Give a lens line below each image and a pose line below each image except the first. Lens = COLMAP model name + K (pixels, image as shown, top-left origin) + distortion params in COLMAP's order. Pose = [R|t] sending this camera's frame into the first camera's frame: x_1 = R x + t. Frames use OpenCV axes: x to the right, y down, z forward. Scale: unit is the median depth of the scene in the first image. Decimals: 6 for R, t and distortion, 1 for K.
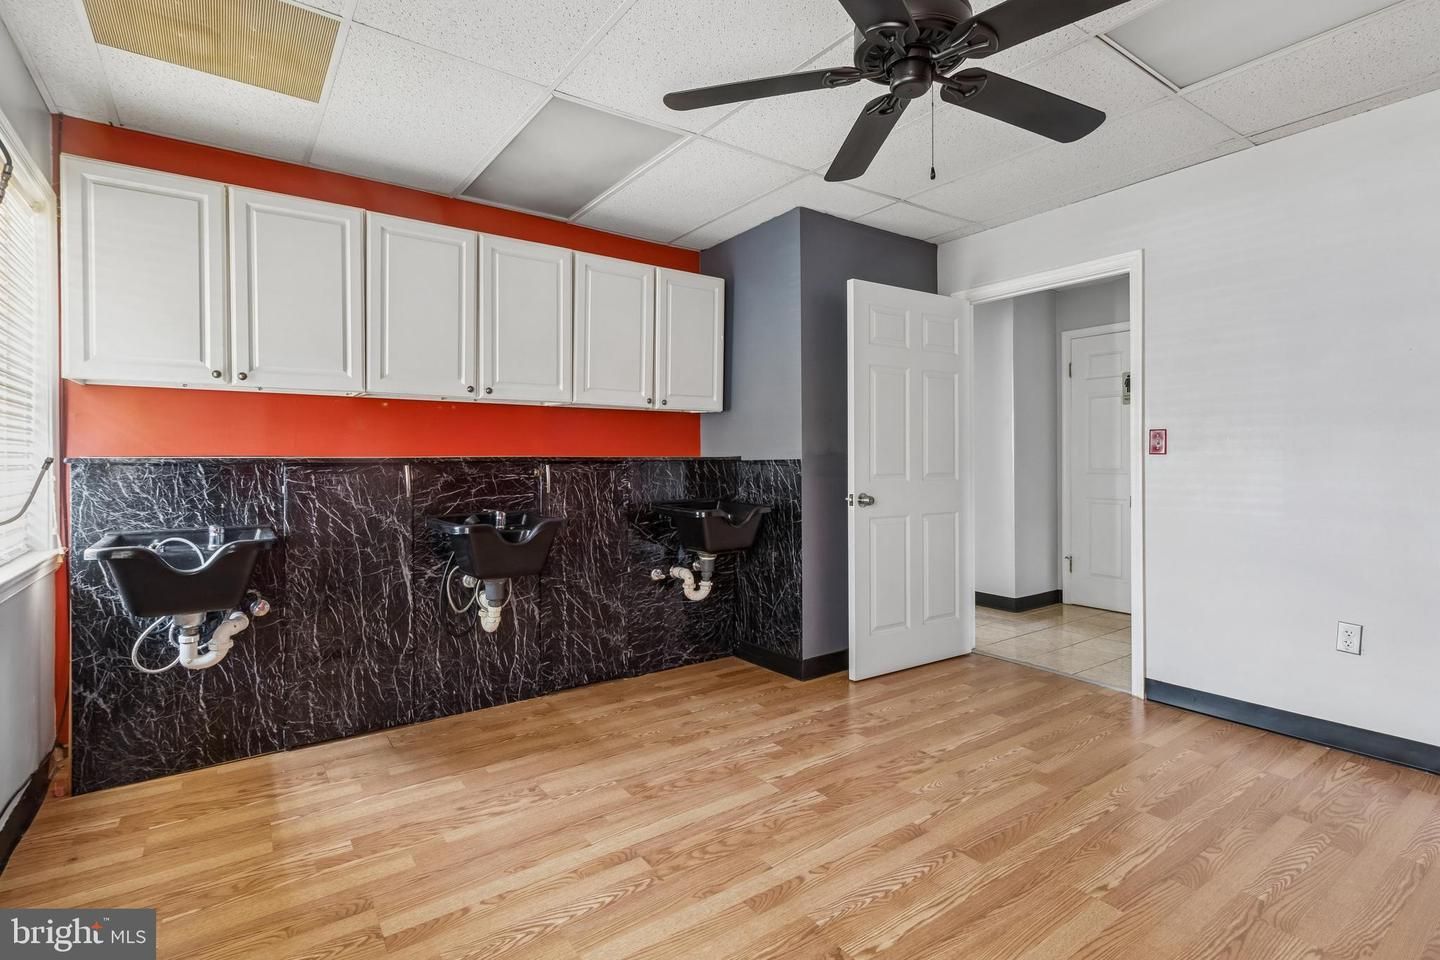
lens RADIAL K [[691.7, 0, 719.6], [0, 691.7, 455.9], [0, 0, 1]] dist [0.004052, 0.000193]
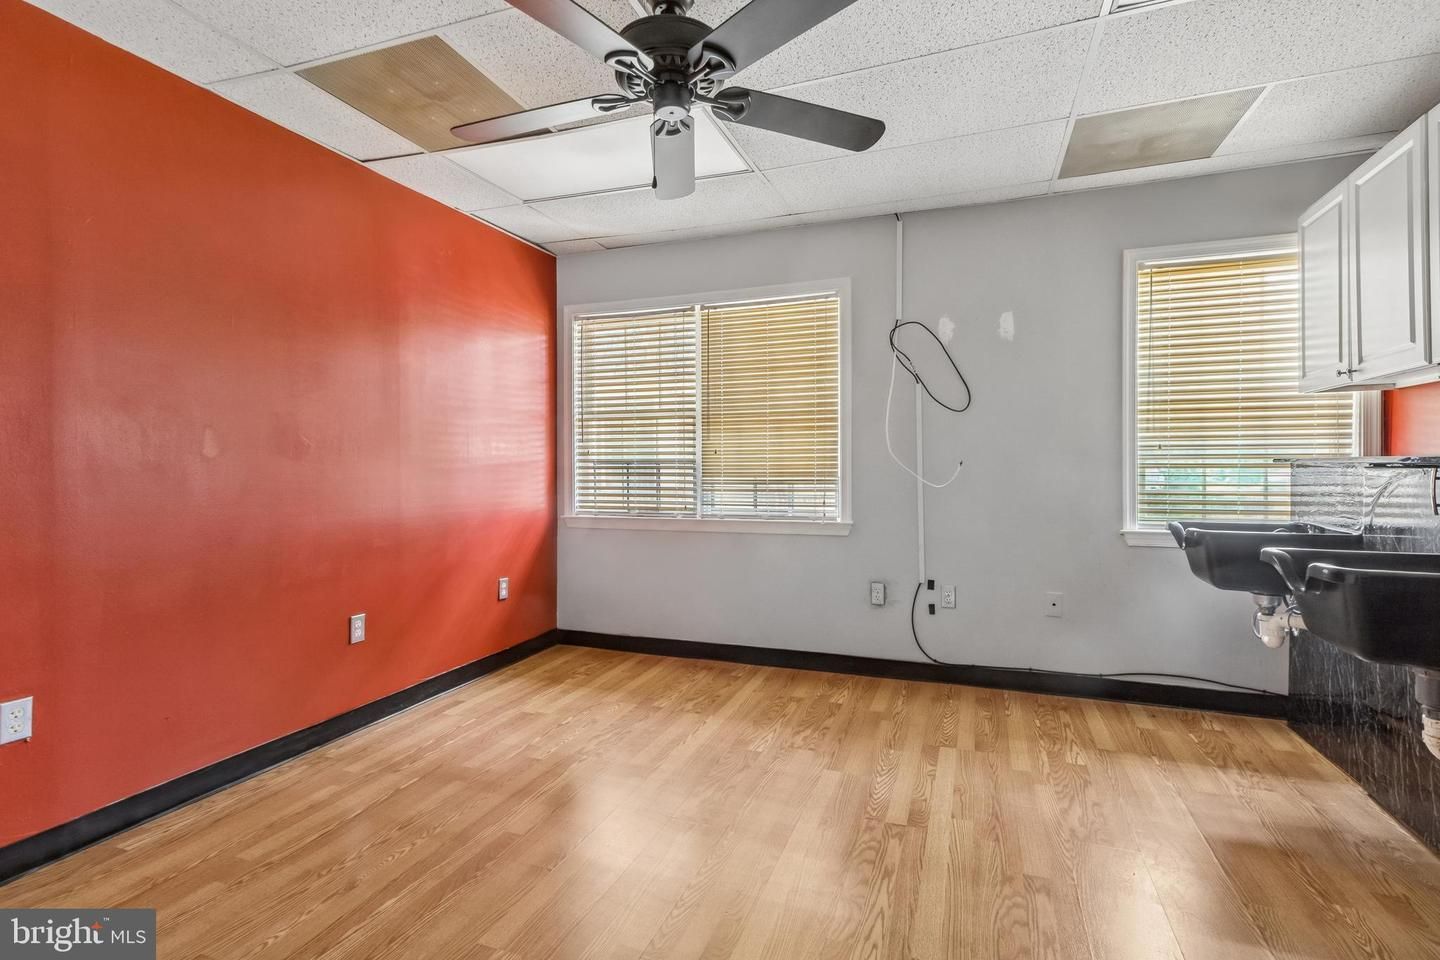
lens RADIAL K [[667.8, 0, 722.9], [0, 667.8, 459.5], [0, 0, 1]] dist [0.003270, -0.000146]
pose [[-0.823562, 0.003156, -0.567217, 0.492292], [0.006454, 0.999972, -0.003808, 0.003263], [0.567189, -0.006797, -0.823559, 1.168393]]
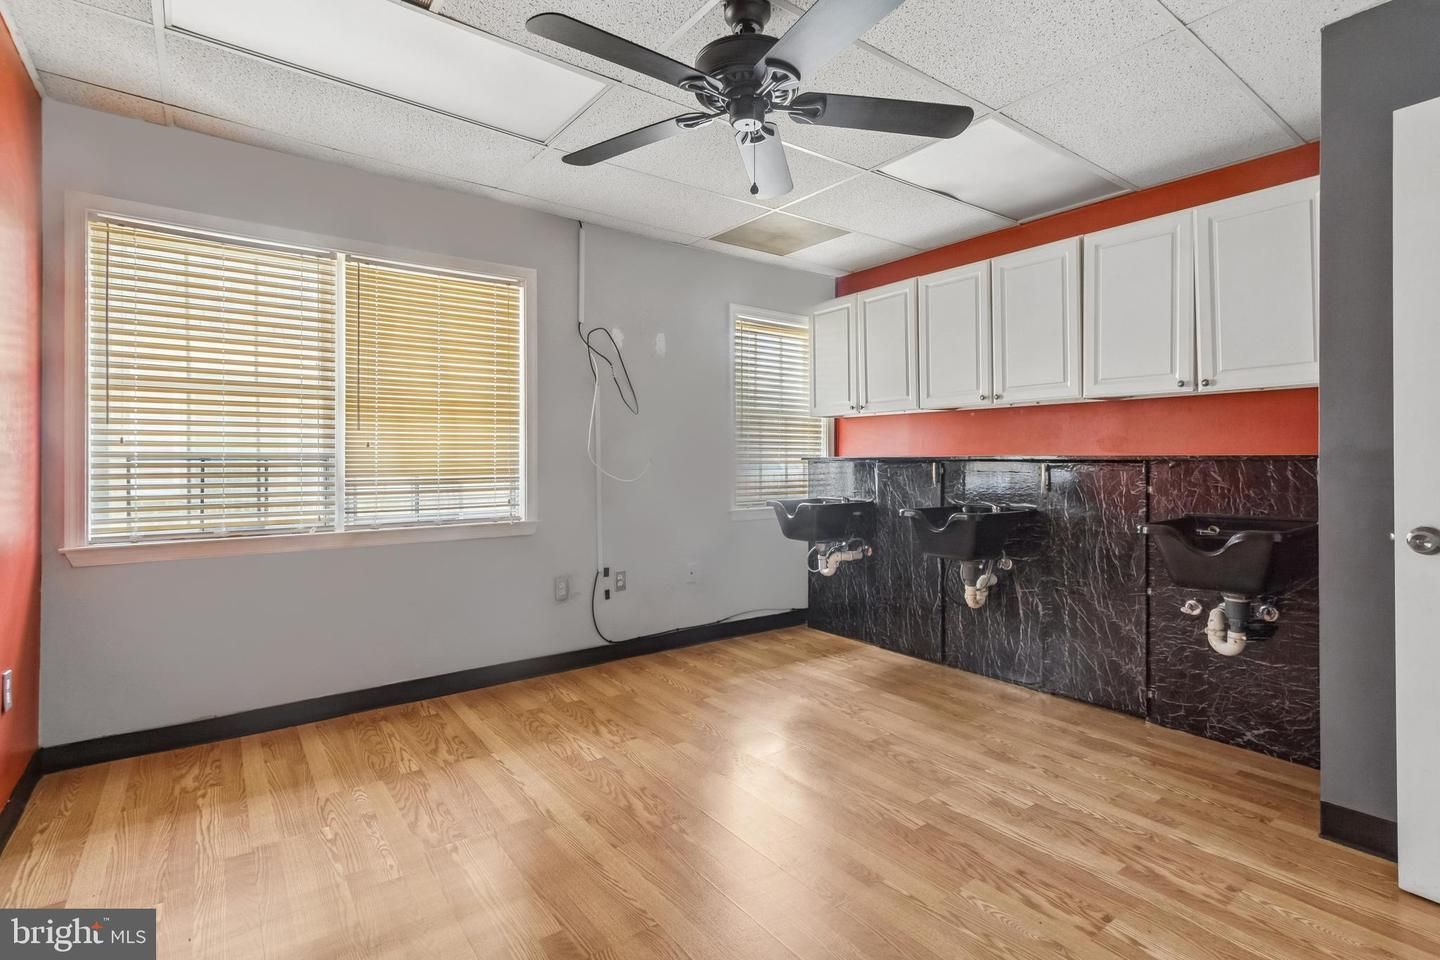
lens RADIAL K [[683.0, 0, 719.3], [0, 683.0, 448.1], [0, 0, 1]] dist [0.001989, 0.000332]
pose [[0.019809, -0.015727, -0.999680, 0.843135], [0.001439, 0.999876, -0.015701, 0.005732], [0.999803, -0.001128, 0.019830, 0.580387]]
